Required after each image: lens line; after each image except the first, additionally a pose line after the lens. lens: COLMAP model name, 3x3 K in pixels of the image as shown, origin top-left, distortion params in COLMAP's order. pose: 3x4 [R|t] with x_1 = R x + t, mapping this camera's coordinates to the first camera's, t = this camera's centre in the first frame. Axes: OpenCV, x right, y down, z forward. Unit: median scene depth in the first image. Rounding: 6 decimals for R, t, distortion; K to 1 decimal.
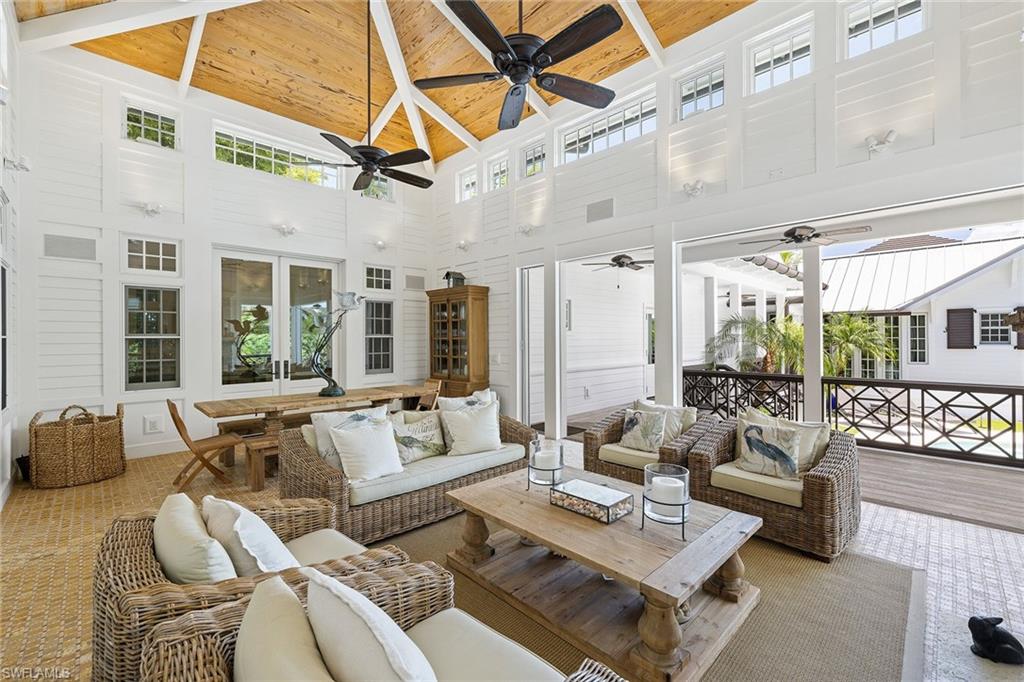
lens RADIAL K [[426.8, 0, 512.0], [0, 426.8, 341.0], [0, 0, 1]] dist [0.002503, 0.000345]
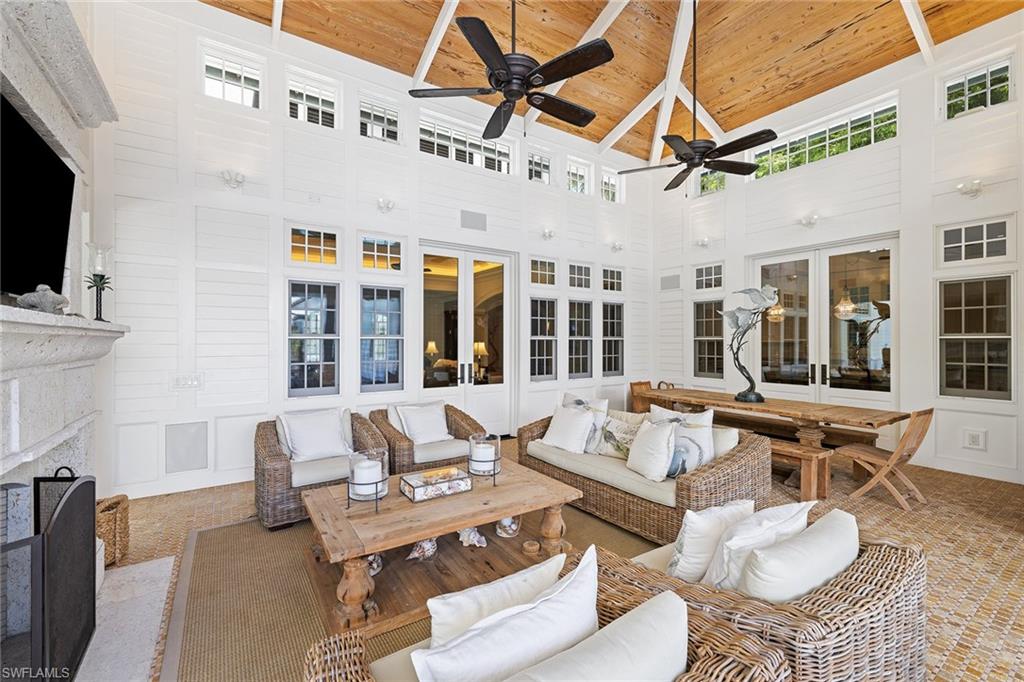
lens RADIAL K [[426.8, 0, 512.0], [0, 426.8, 341.0], [0, 0, 1]] dist [0.002503, 0.000345]
pose [[-0.179065, 0.013086, -0.983750, 0.515462], [0.005727, 0.999908, 0.012259, -0.019775], [0.983821, -0.003439, -0.179123, 0.568978]]
